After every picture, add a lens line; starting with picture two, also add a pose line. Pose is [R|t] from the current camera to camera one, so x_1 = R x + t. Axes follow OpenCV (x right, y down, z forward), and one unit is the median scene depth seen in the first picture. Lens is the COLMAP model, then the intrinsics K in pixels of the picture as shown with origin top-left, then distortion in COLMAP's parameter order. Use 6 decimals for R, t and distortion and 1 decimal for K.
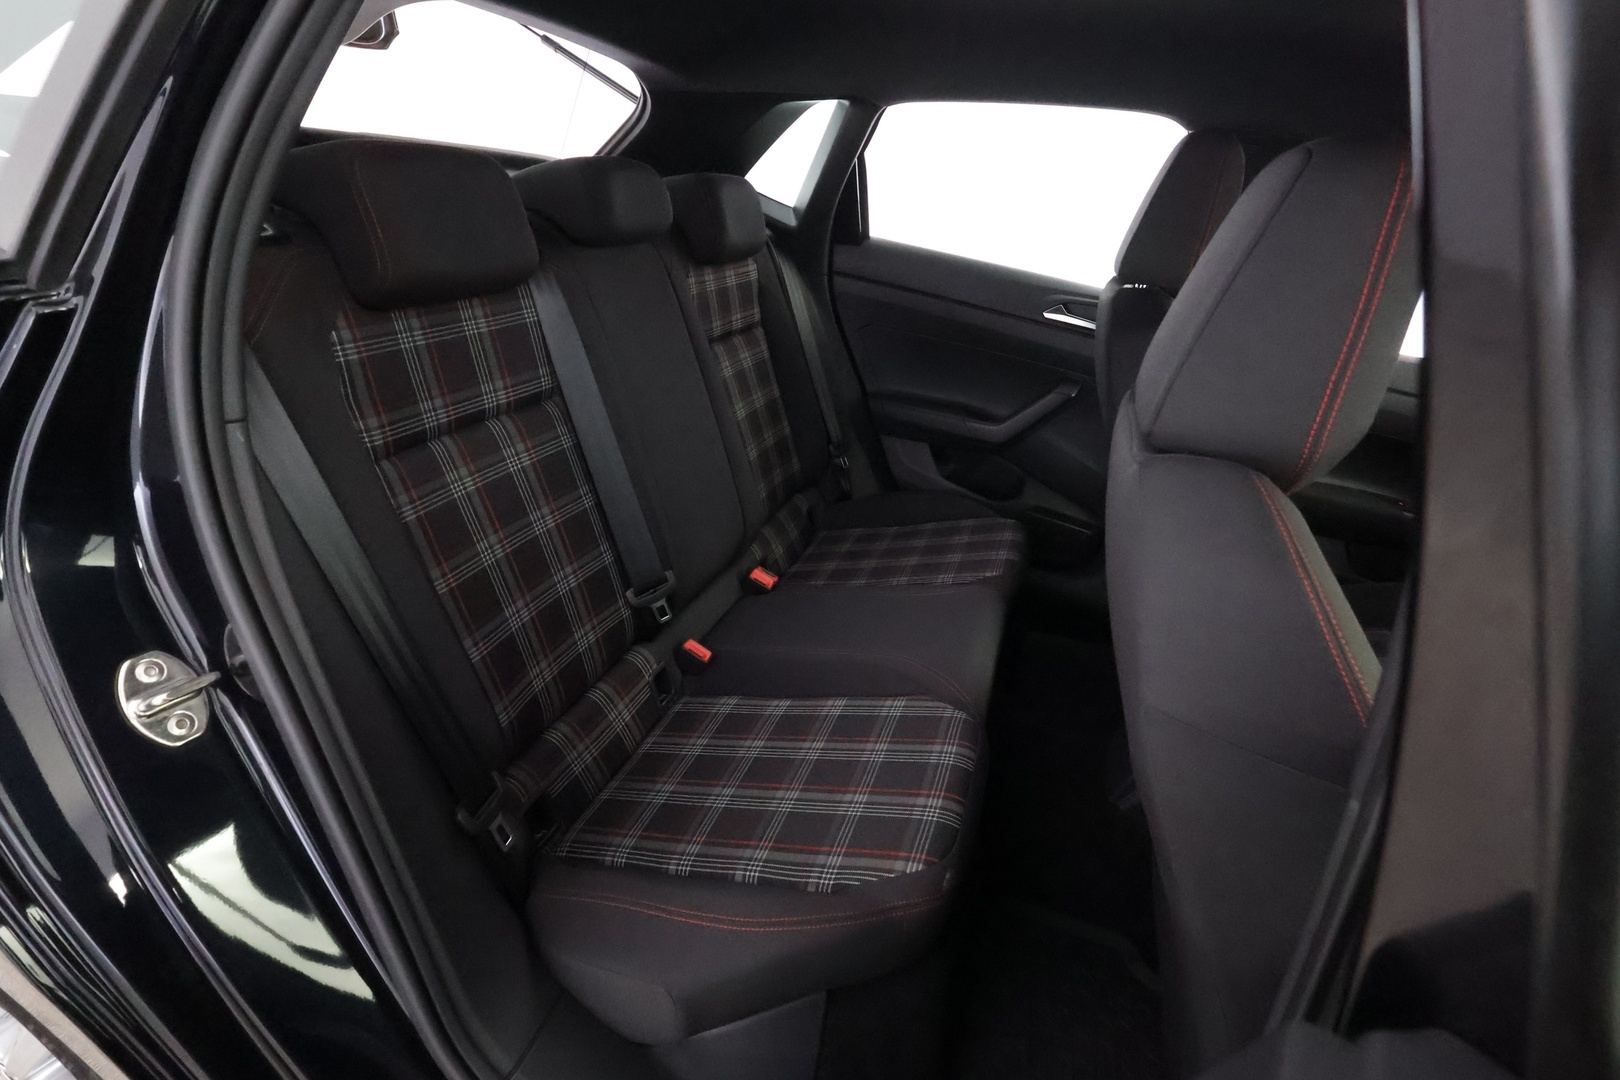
lens RADIAL K [[754.2, 0, 811.6], [0, 754.2, 539.5], [0, 0, 1]] dist [-0.004327, 0.003753]
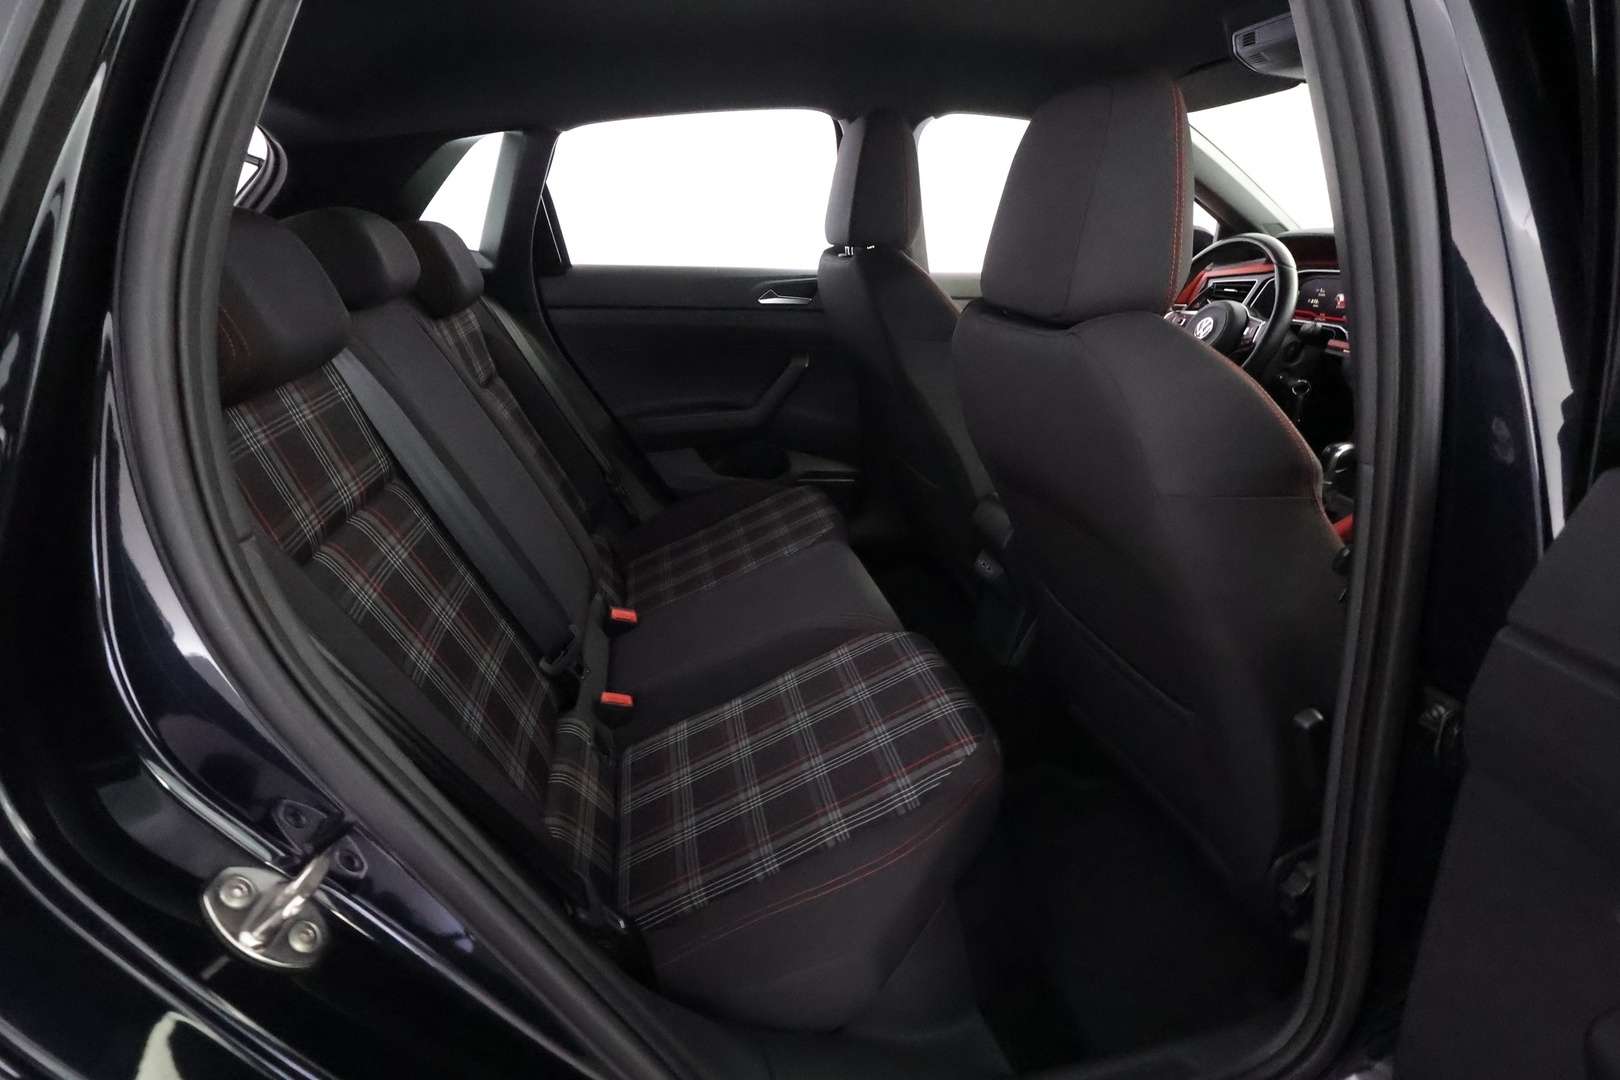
lens RADIAL K [[754.2, 0, 815.7], [0, 754.2, 539.3], [0, 0, 1]] dist [-0.004327, 0.003753]
pose [[0.842677, -0.337765, 0.419297, -0.286358], [0.353847, 0.934380, 0.041549, 0.010034], [-0.405816, 0.113354, 0.906898, 0.025601]]
